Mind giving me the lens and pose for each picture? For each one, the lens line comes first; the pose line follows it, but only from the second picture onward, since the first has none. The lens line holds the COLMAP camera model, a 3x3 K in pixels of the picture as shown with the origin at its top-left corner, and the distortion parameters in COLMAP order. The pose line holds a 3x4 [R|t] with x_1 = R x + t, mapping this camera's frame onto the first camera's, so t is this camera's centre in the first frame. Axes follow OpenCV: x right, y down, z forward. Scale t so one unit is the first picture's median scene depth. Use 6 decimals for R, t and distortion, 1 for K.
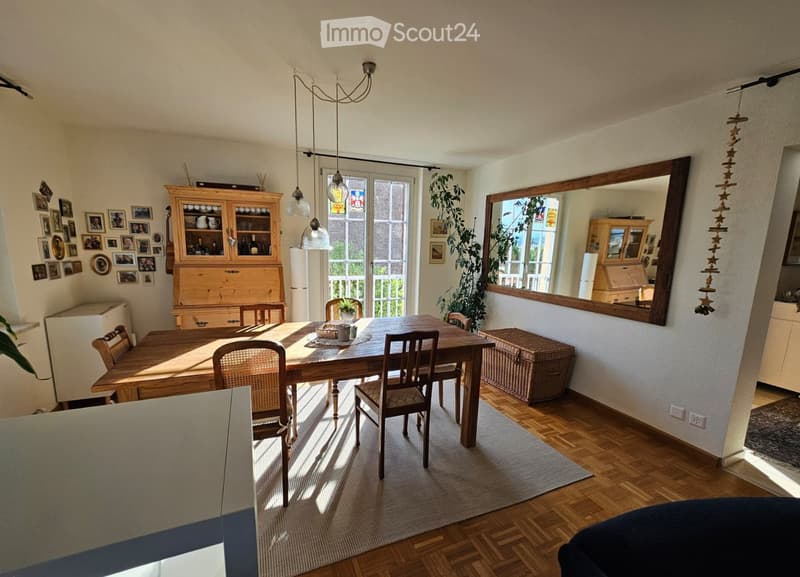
lens RADIAL K [[337.2, 0, 397.3], [0, 337.2, 302.3], [0, 0, 1]] dist [-0.002283, -0.000255]
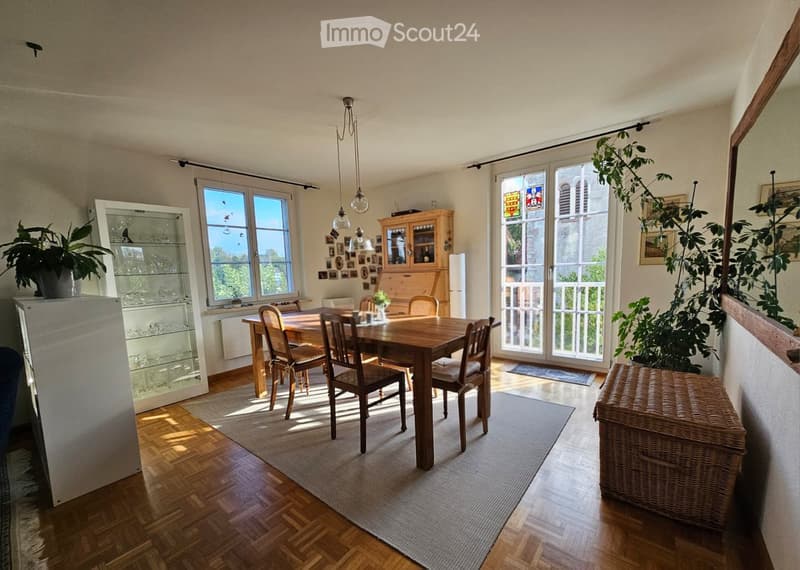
lens RADIAL K [[328.2, 0, 399.1], [0, 328.2, 304.0], [0, 0, 1]] dist [0.000506, -0.000012]
pose [[0.469479, 0.055960, -0.881168, 0.666802], [-0.103114, 0.994636, 0.008227, 0.012474], [0.876902, 0.086998, 0.472731, 0.389830]]
